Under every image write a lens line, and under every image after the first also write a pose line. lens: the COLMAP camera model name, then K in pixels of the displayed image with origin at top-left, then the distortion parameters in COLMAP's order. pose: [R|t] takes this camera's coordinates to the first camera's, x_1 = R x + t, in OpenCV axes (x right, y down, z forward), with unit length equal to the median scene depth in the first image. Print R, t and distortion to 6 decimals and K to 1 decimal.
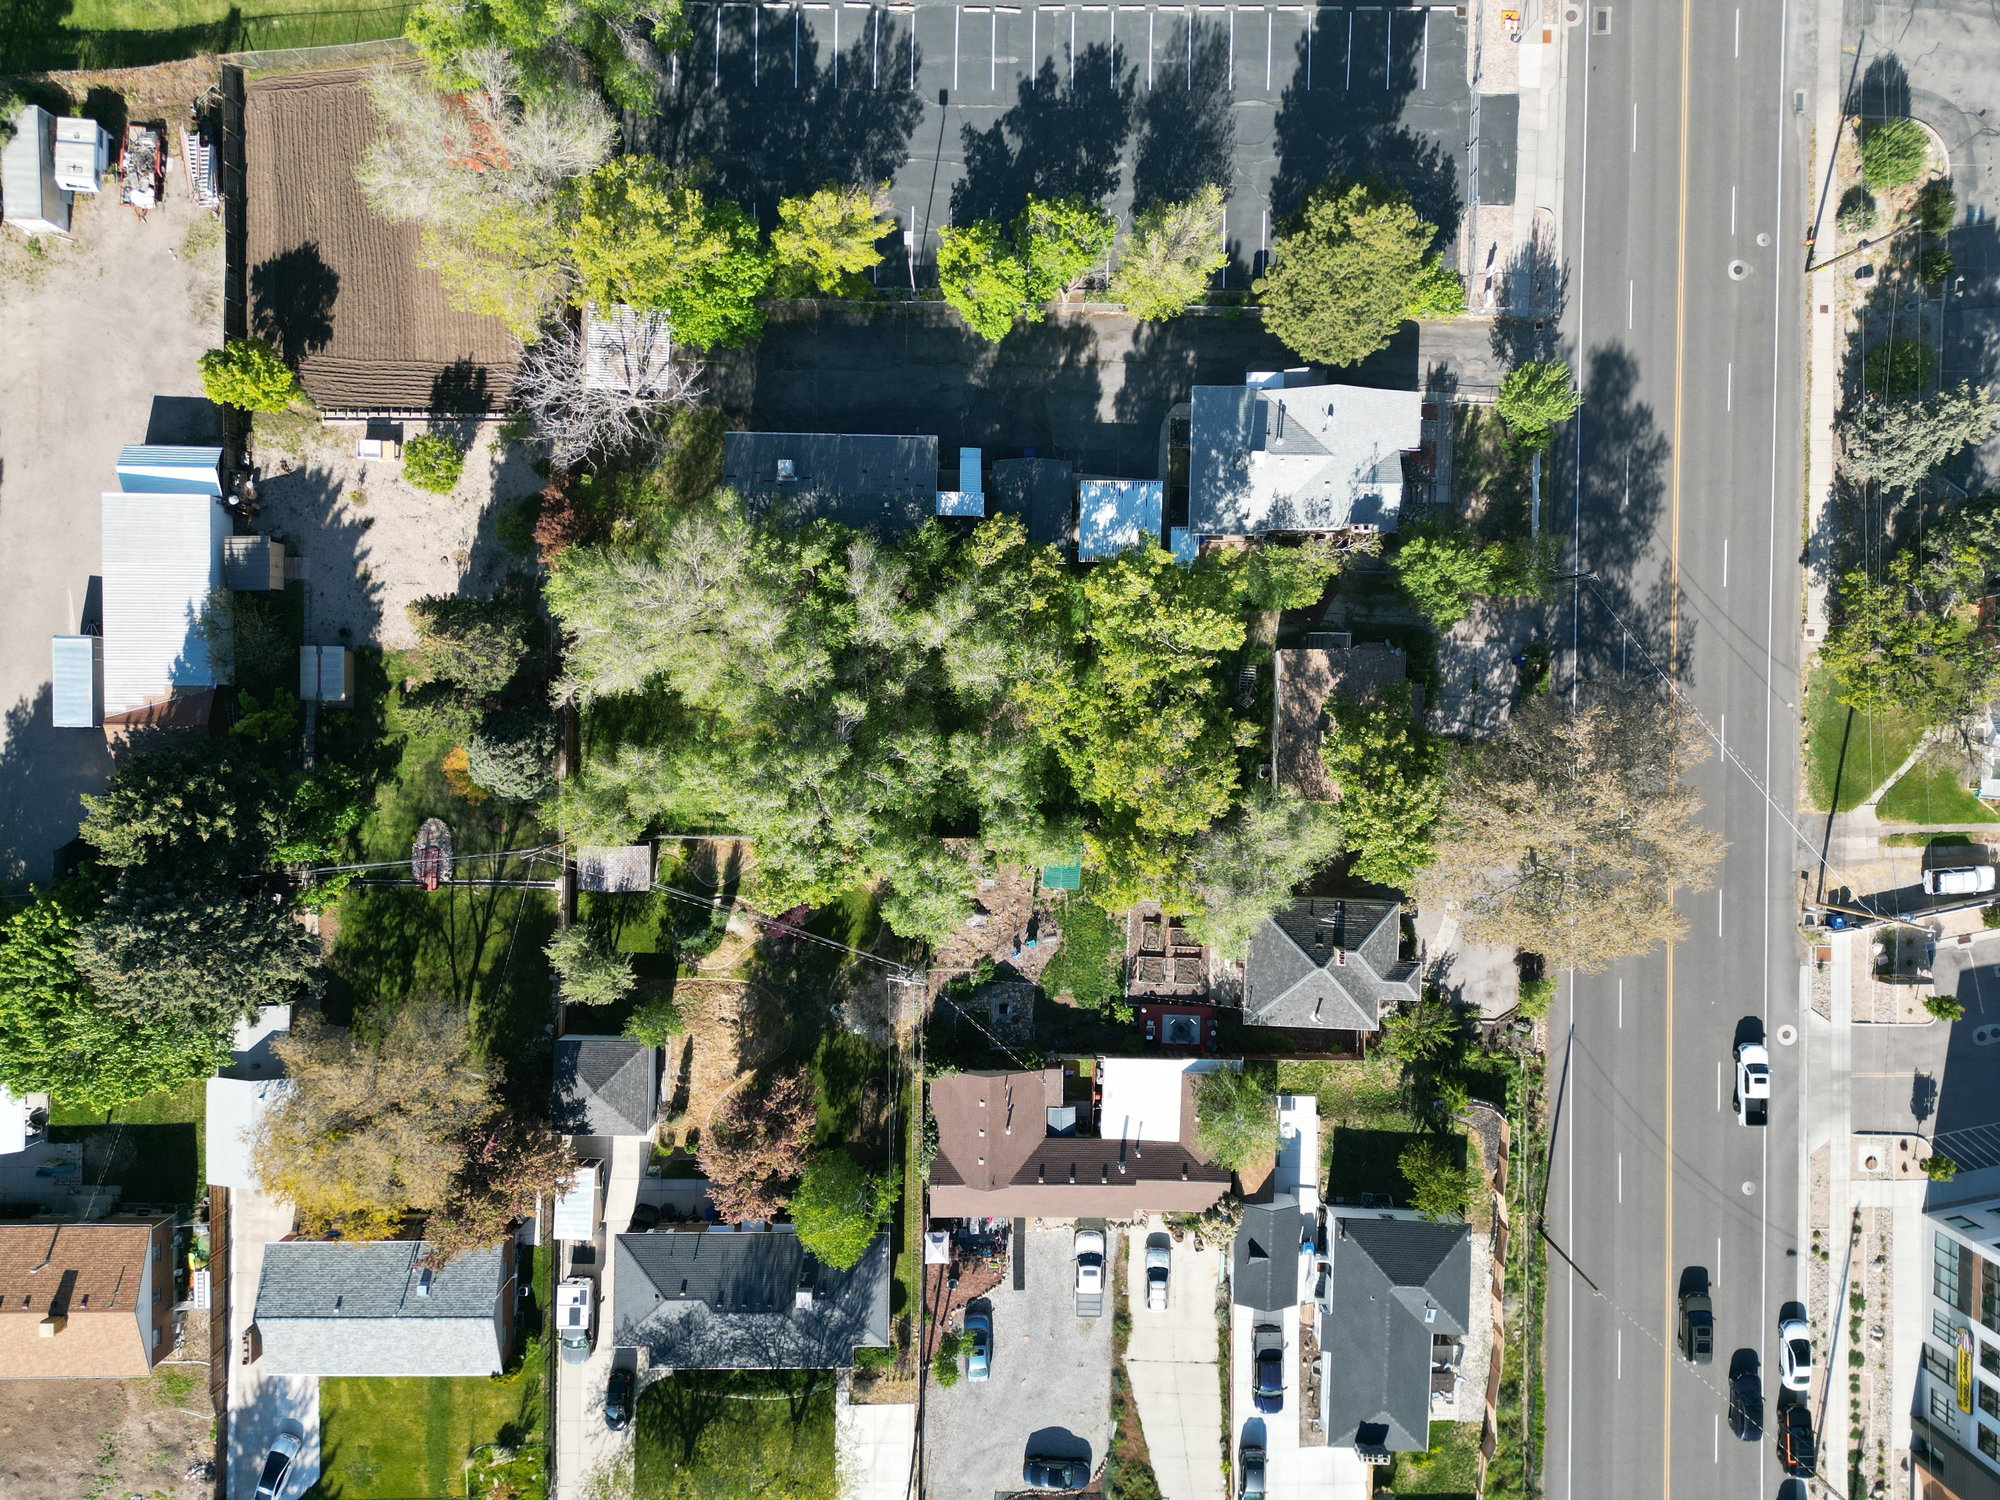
lens RADIAL K [[1393.5, 0, 1000.0], [0, 1393.5, 750.0], [0, 0, 1]] dist [0.091048, -0.091854]
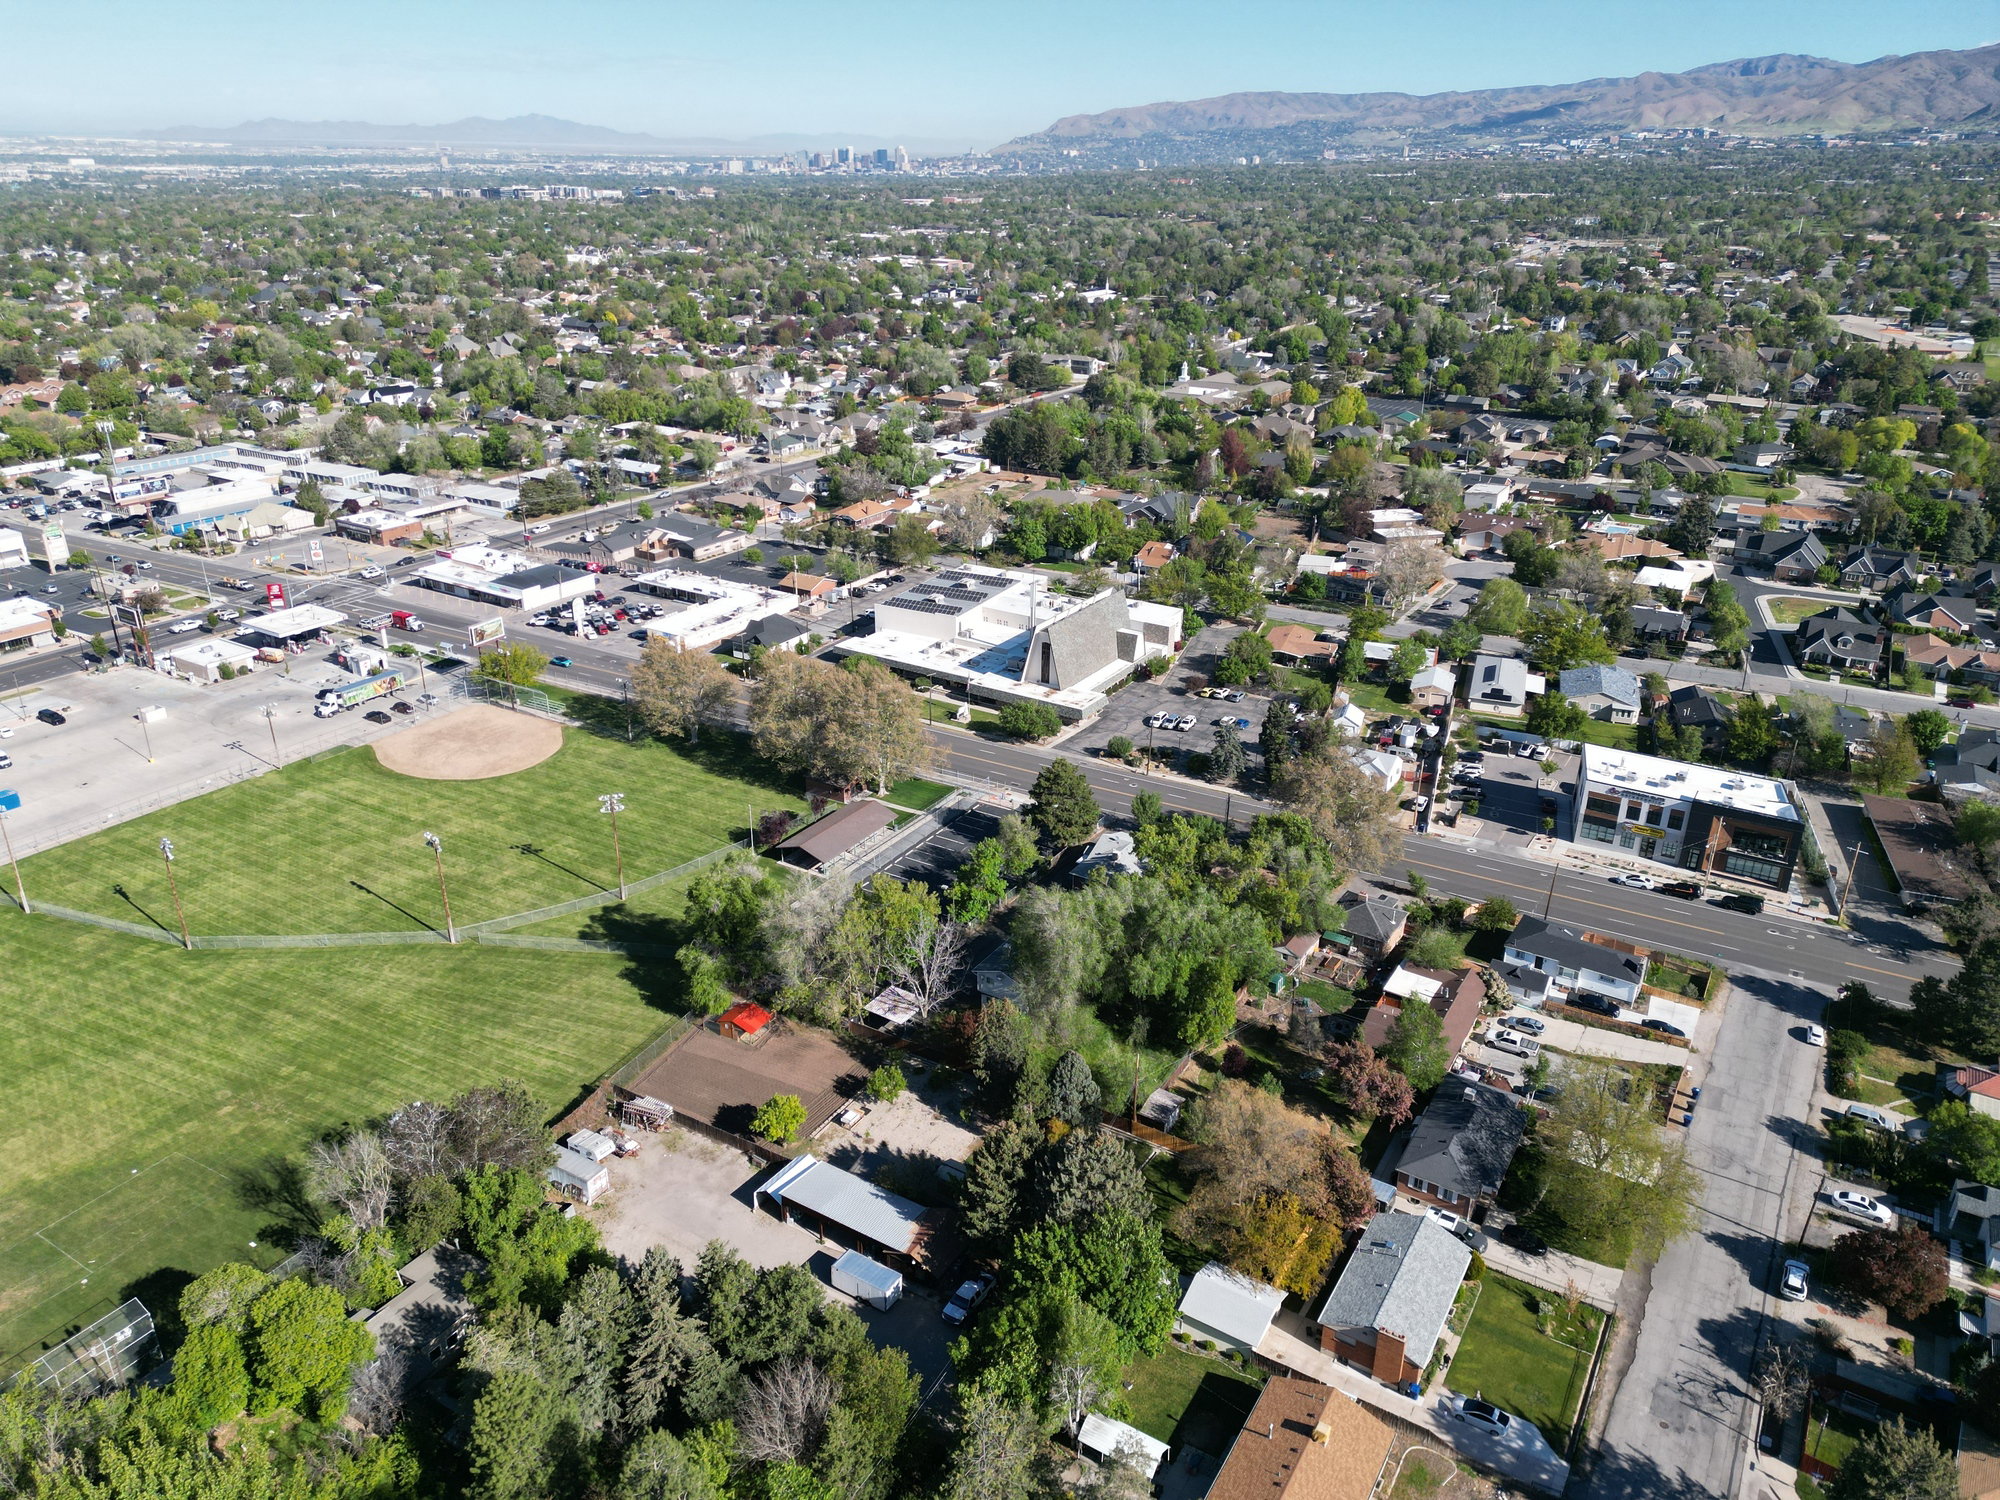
lens RADIAL K [[1393.5, 0, 1000.0], [0, 1393.5, 750.0], [0, 0, 1]] dist [0.091048, -0.091854]
pose [[0.523081, -0.339321, 0.781823, -1.443145], [0.852044, 0.186499, -0.489120, 0.614251], [0.020160, 0.921997, 0.386671, 0.036618]]
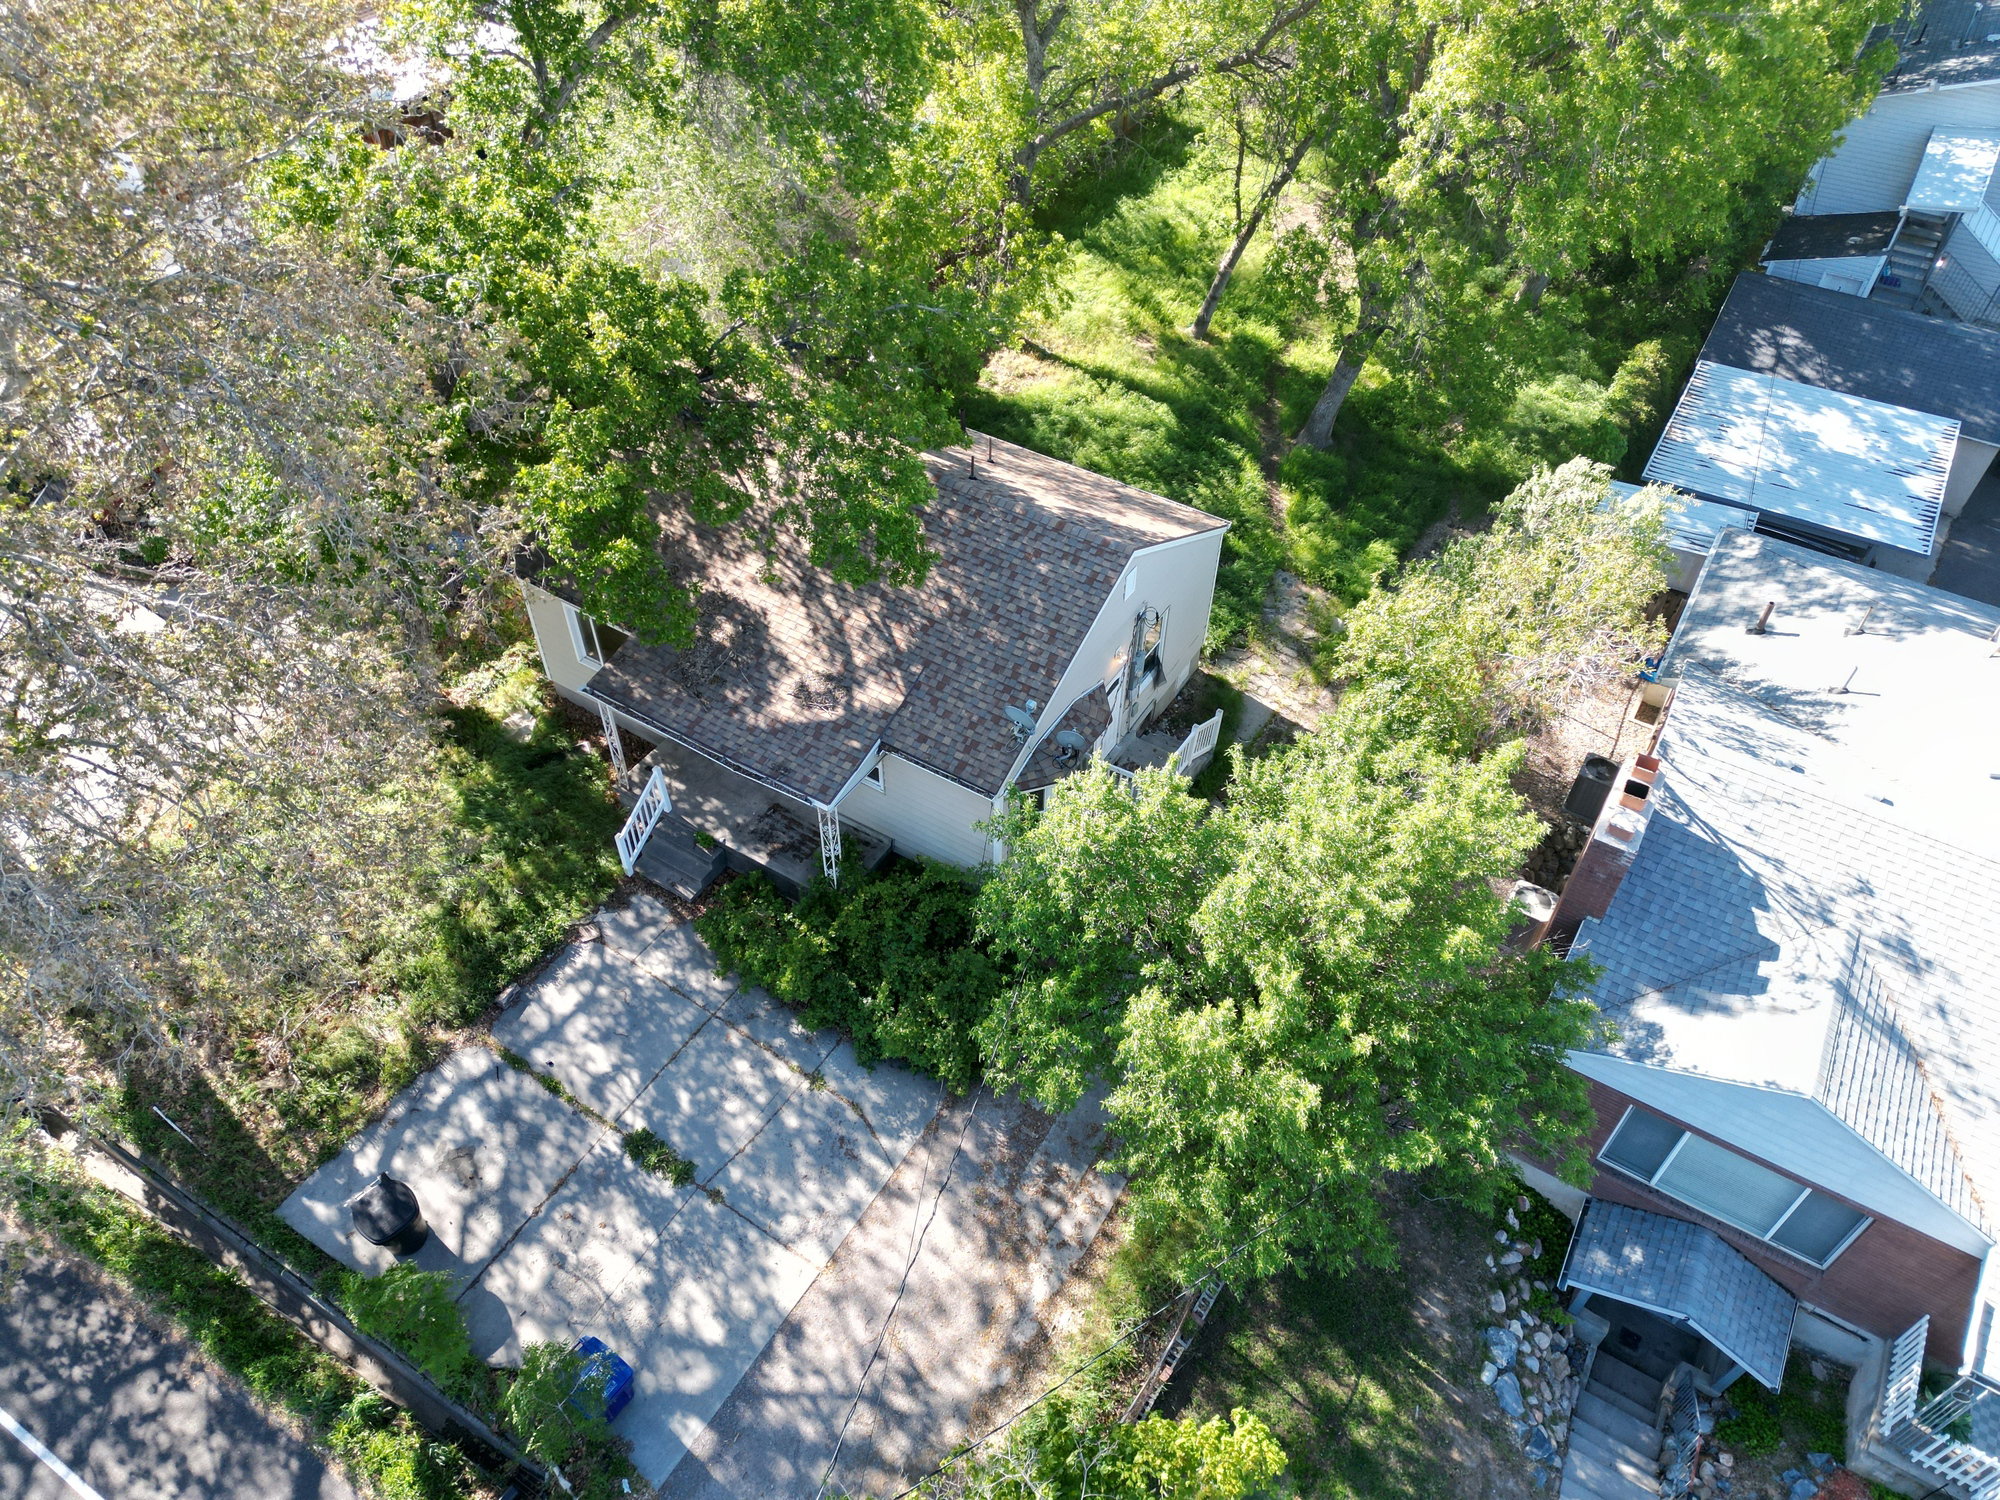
lens RADIAL K [[1365.9, 0, 999.8], [0, 1365.9, 696.2], [0, 0, 1]] dist [0.063162, -0.082268]
pose [[-0.524141, 0.579392, -0.624164, 0.405695], [-0.851188, -0.380039, 0.362006, -0.142345], [-0.027463, 0.721023, 0.692366, 0.823642]]
